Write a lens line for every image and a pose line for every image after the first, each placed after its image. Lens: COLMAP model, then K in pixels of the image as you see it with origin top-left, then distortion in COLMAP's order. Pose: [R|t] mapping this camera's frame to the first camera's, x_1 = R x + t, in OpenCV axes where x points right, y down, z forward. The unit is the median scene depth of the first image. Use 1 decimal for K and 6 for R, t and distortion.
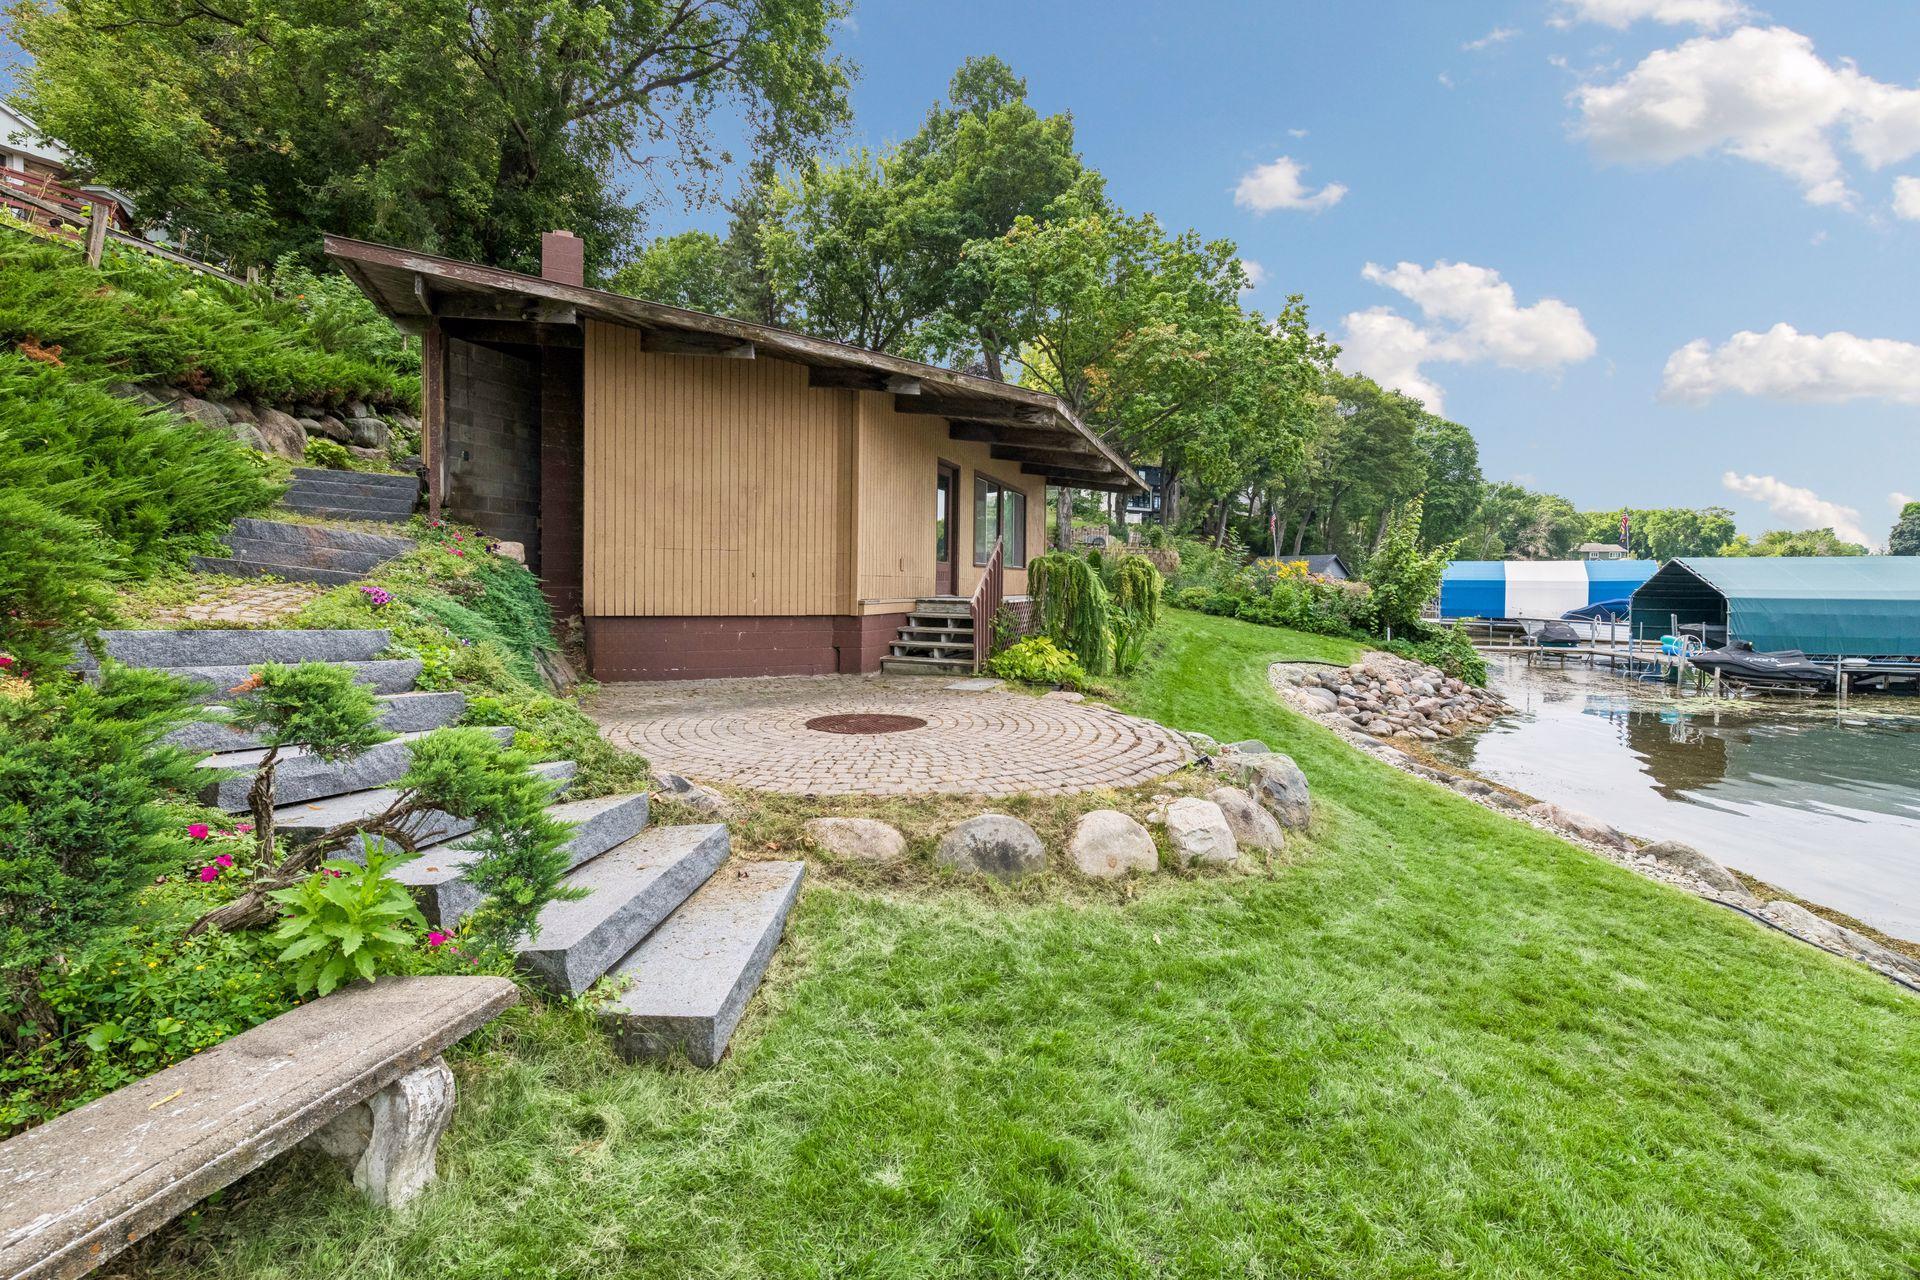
lens RADIAL K [[974.3, 0, 959.3], [0, 974.3, 677.5], [0, 0, 1]] dist [0.014124, -0.000856]
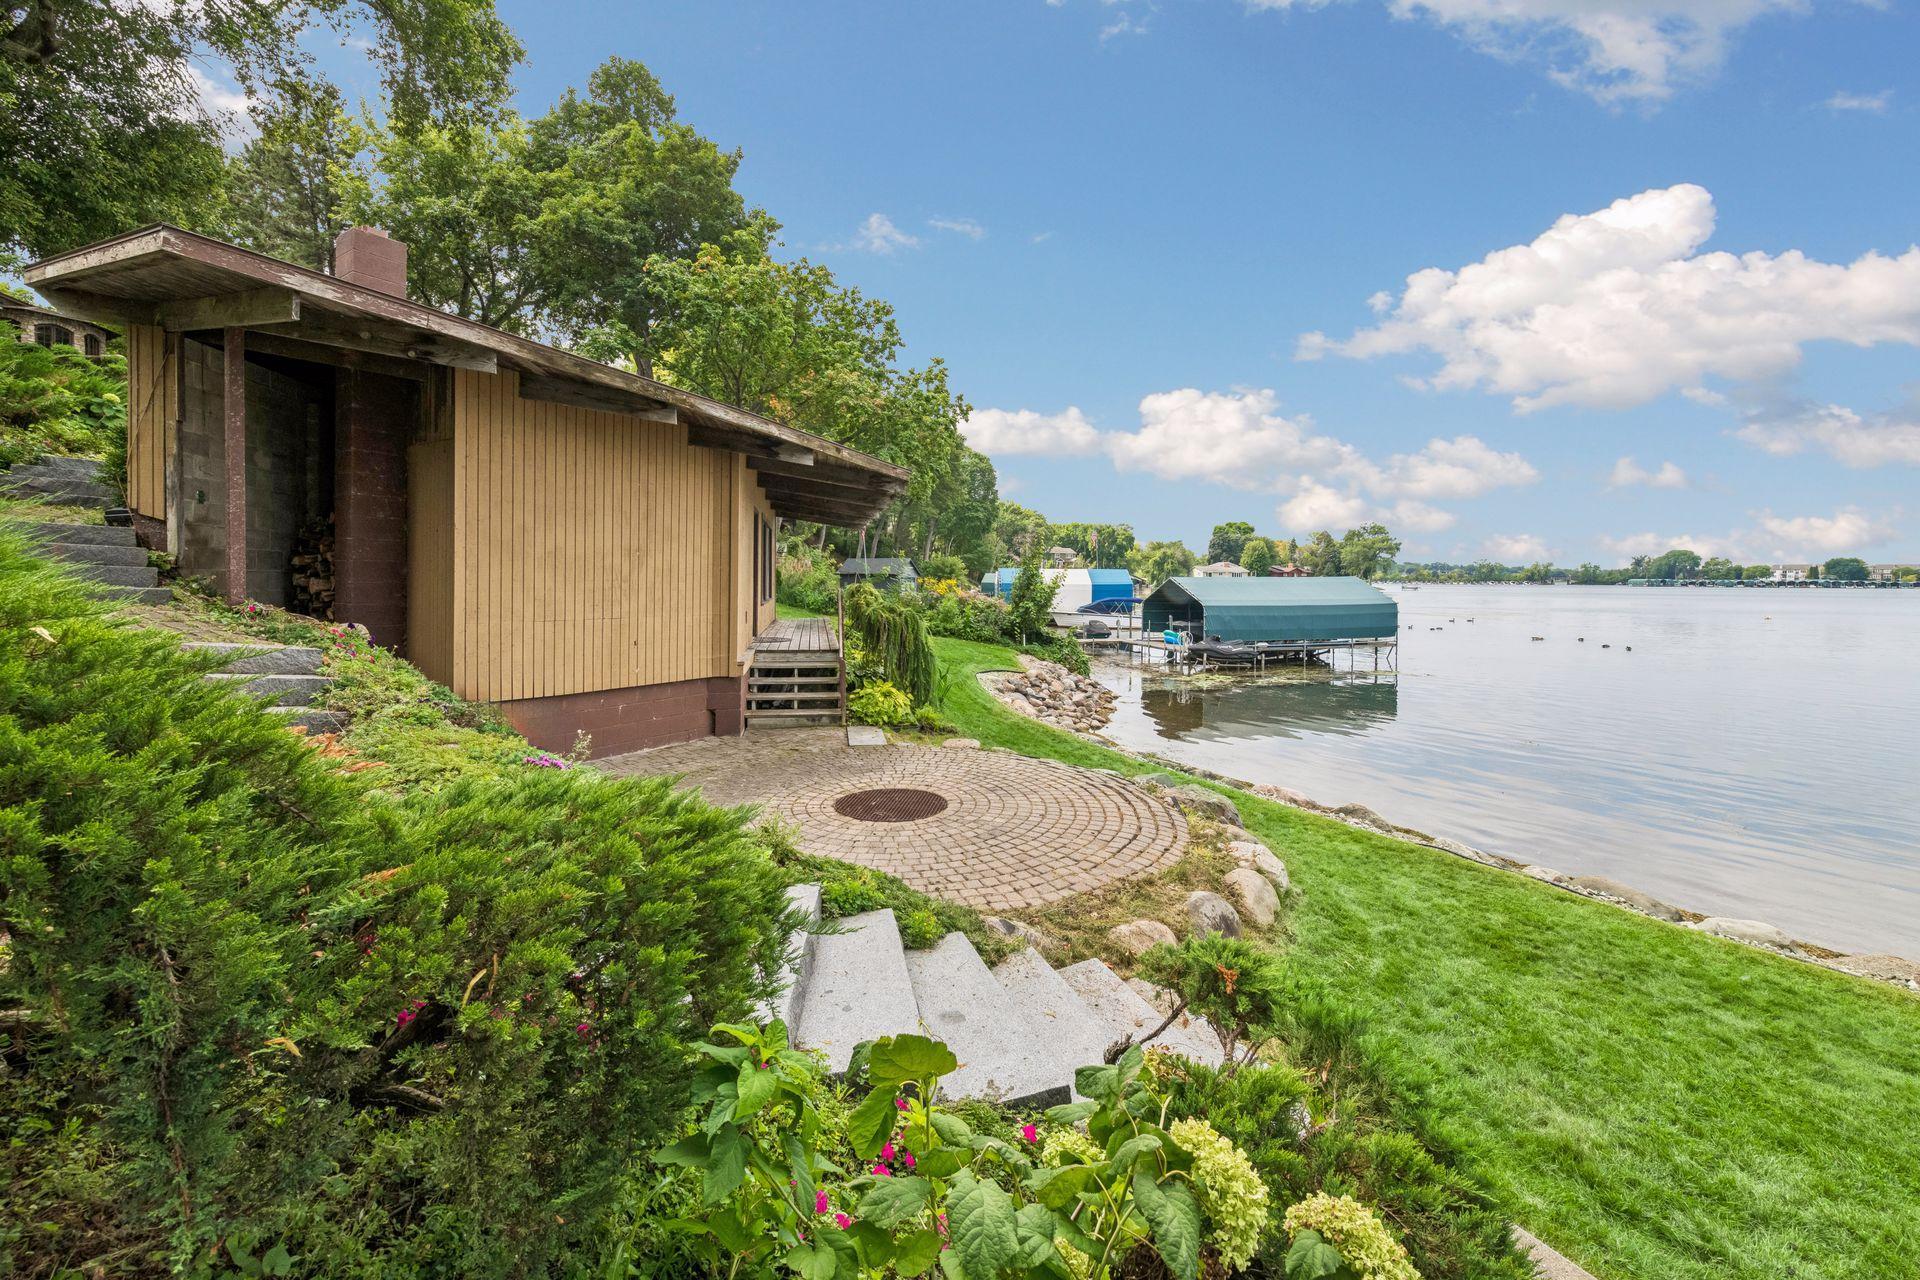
lens RADIAL K [[908.9, 0, 959.9], [0, 908.9, 635.6], [0, 0, 1]] dist [0.003978, -0.000409]
pose [[0.814427, -0.047860, 0.578289, -0.336452], [0.039958, 0.998853, 0.026392, -0.089926], [-0.578889, 0.001613, 0.815405, 0.084445]]
